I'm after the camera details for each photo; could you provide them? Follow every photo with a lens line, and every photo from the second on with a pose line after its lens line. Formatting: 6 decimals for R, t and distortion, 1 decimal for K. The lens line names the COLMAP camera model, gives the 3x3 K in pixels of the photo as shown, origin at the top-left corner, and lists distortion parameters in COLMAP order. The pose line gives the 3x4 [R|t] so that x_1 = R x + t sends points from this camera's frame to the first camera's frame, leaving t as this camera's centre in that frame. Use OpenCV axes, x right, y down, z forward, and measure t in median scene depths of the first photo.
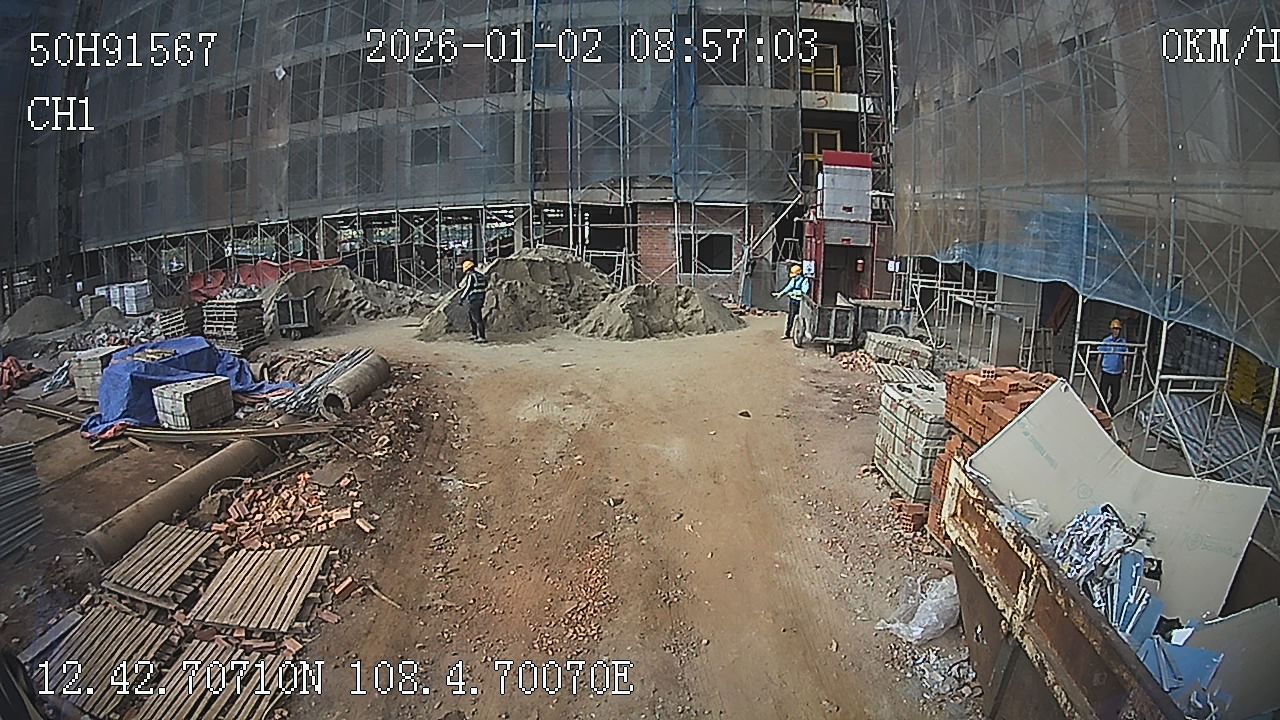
lens RADIAL K [[1103.5, 0, 640.0], [0, 1103.5, 360.0], [0, 0, 1]] dist [-0.292420, 0.200447]
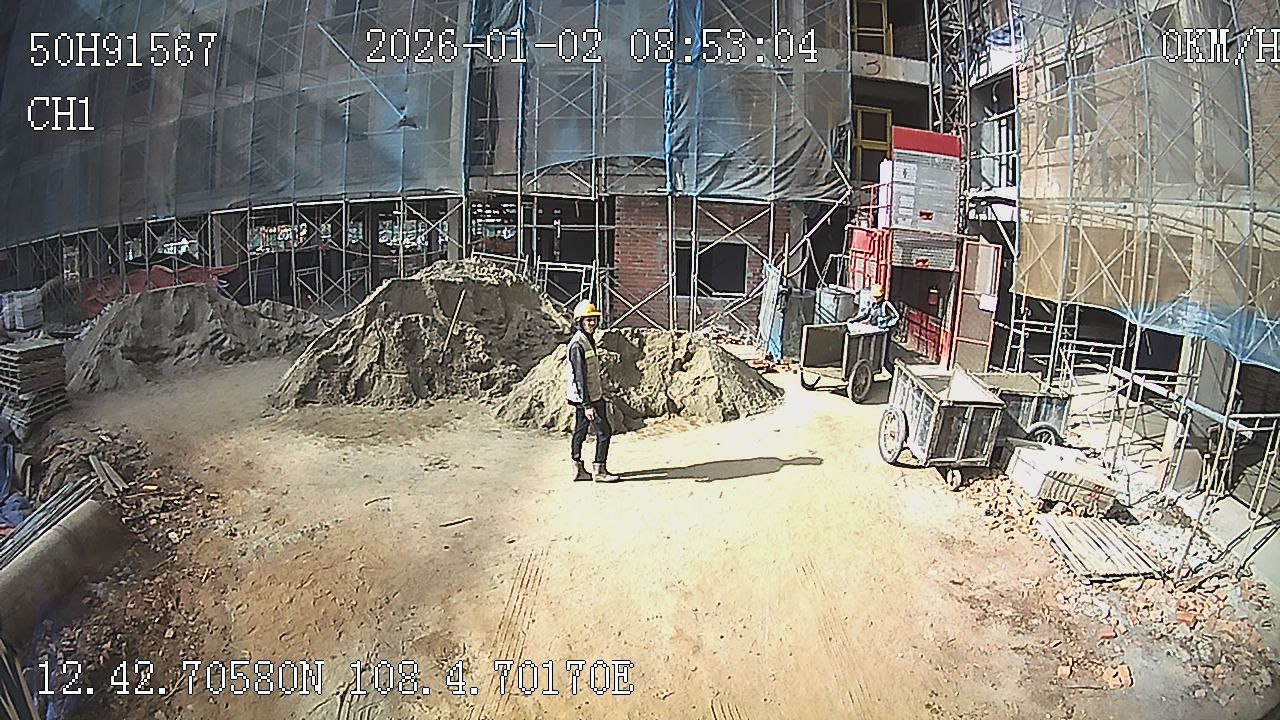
lens RADIAL K [[909.3, 0, 640.0], [0, 909.3, 360.0], [0, 0, 1]] dist [-0.319033, 0.003150]
pose [[0.999606, 0.022864, 0.016306, 0.007020], [-0.023396, 0.999175, 0.033188, -0.062373], [-0.015533, -0.033556, 0.999316, 0.455022]]
